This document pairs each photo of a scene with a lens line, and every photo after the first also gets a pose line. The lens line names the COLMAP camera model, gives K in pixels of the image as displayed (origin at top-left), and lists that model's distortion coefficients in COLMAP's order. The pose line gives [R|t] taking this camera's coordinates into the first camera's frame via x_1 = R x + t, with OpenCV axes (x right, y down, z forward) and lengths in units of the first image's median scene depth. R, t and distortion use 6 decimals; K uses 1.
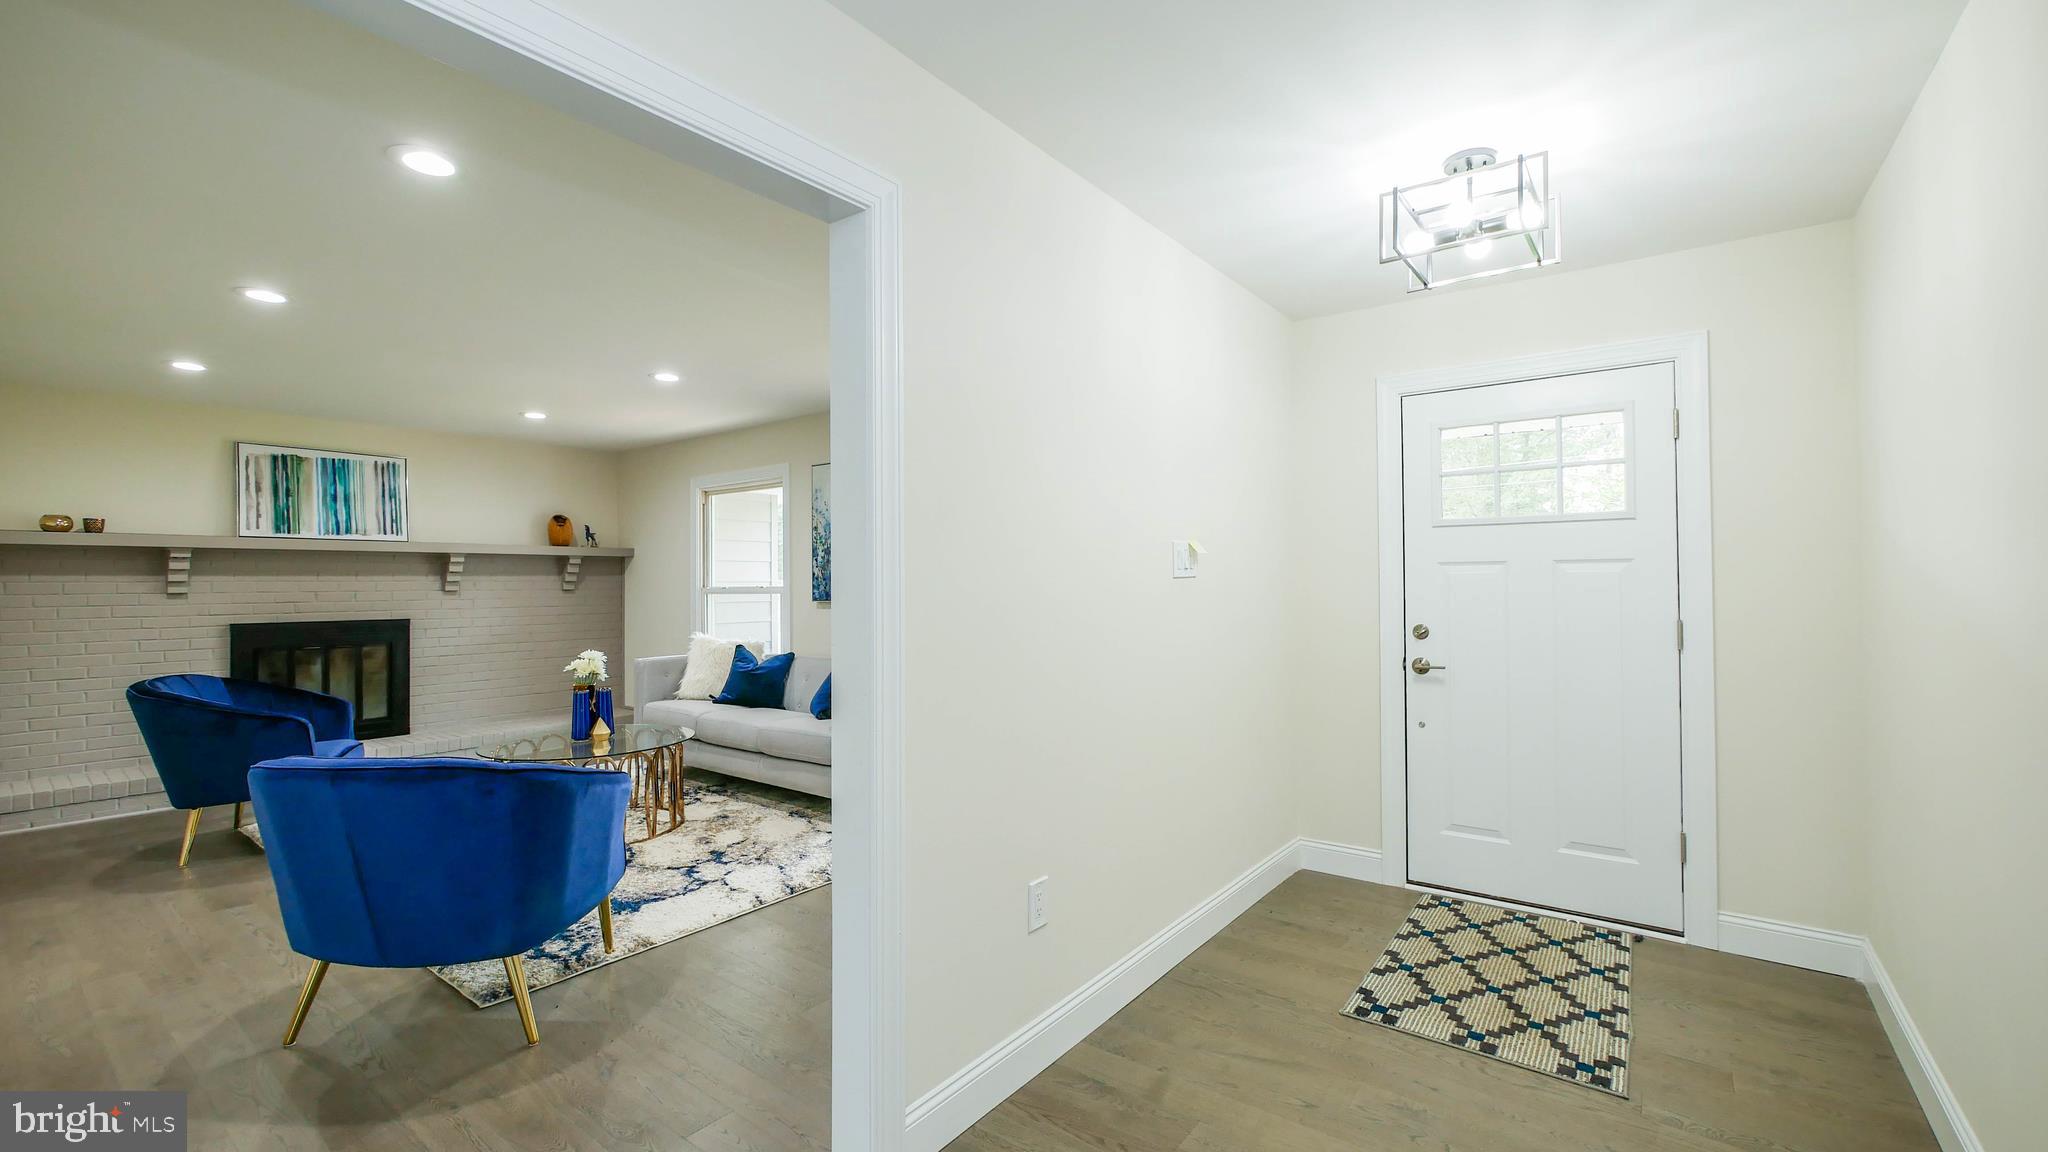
lens RADIAL K [[842.2, 0, 1023.3], [0, 842.2, 581.8], [0, 0, 1]] dist [-0.012649, 0.000477]
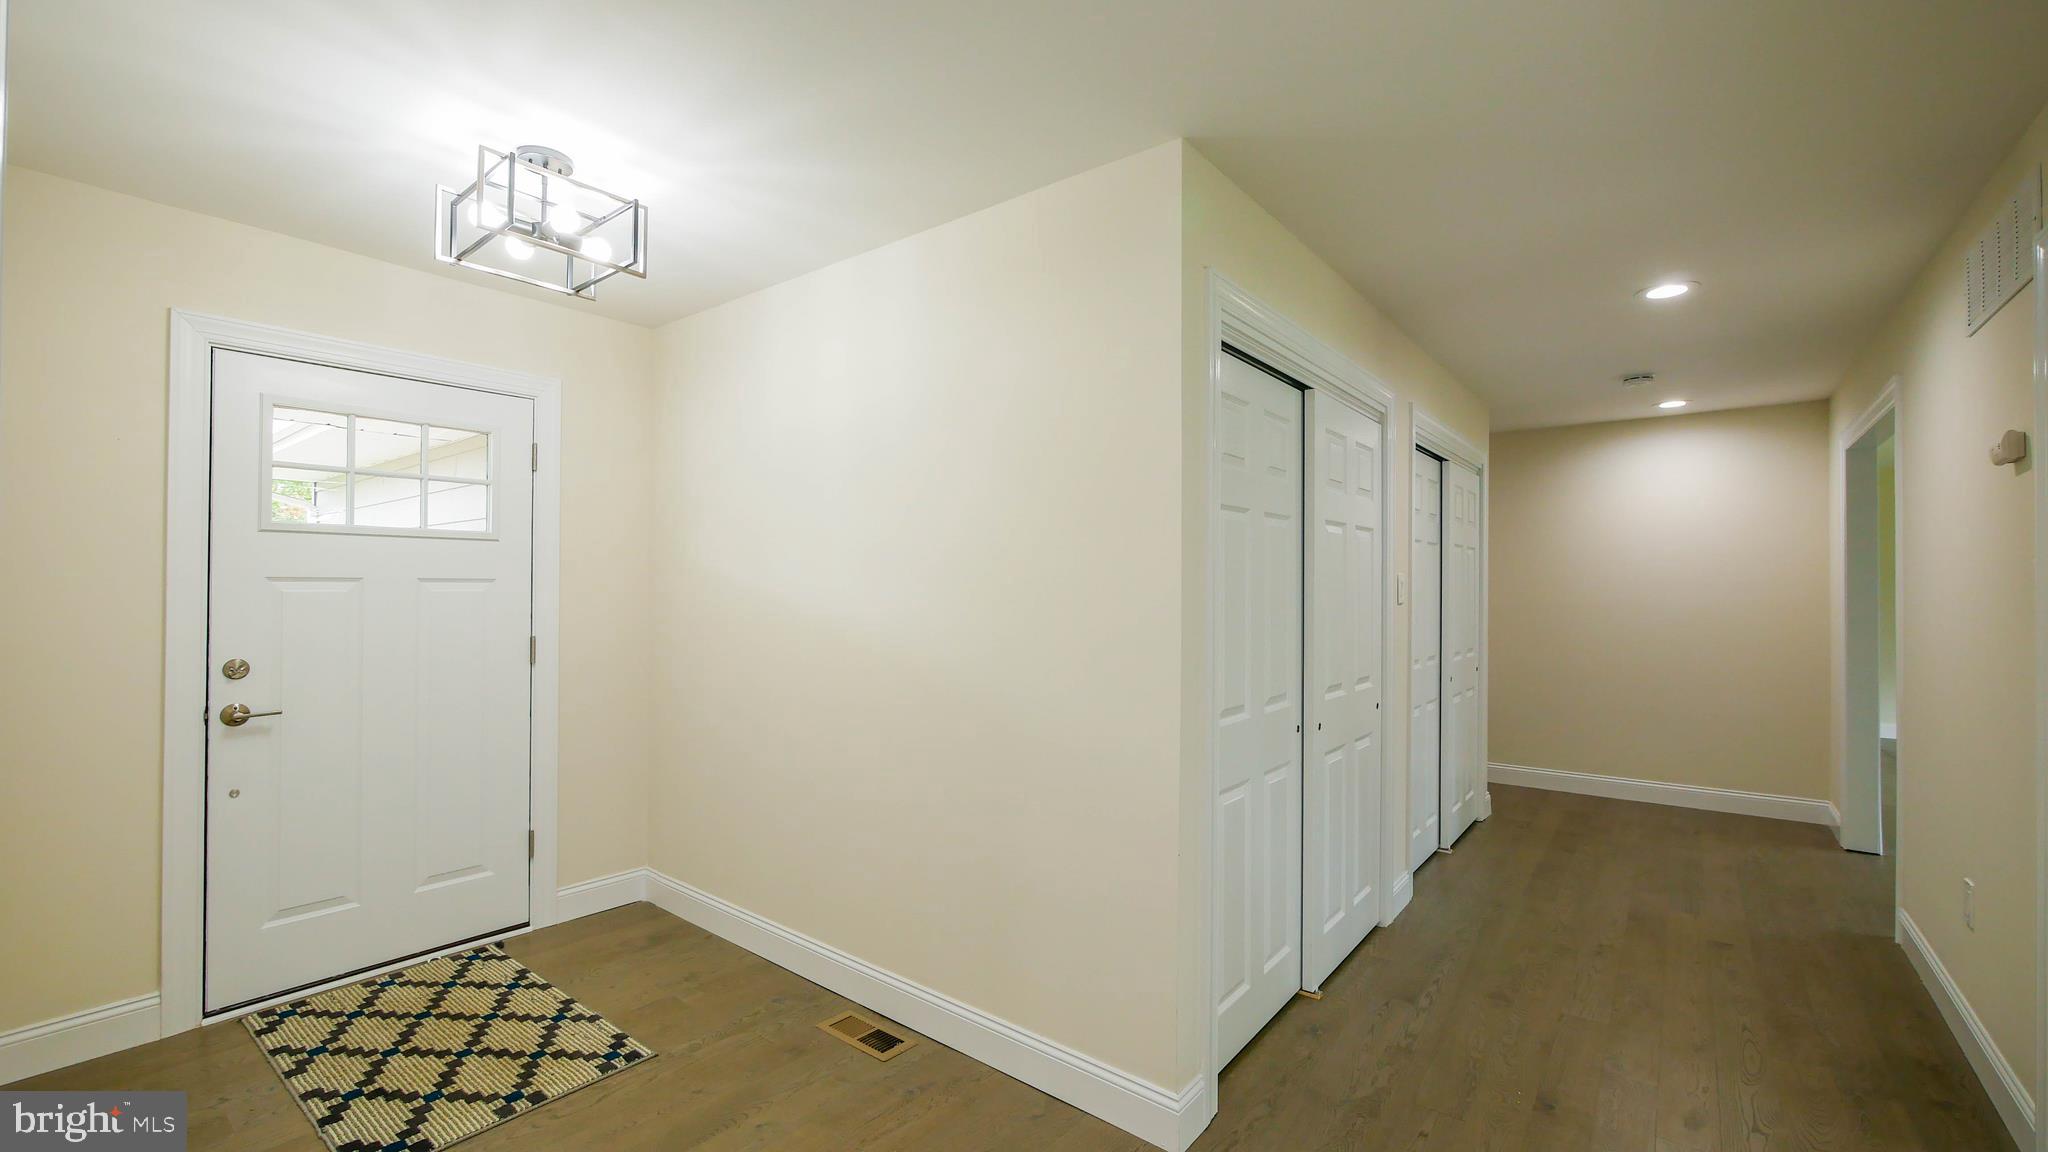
lens RADIAL K [[842.2, 0, 1023.3], [0, 842.2, 581.8], [0, 0, 1]] dist [-0.012649, 0.000477]
pose [[0.020728, 0.012338, 0.999709, -0.306093], [-0.001189, 0.999923, -0.012316, -0.012221], [-0.999784, -0.000933, 0.020741, 0.341549]]
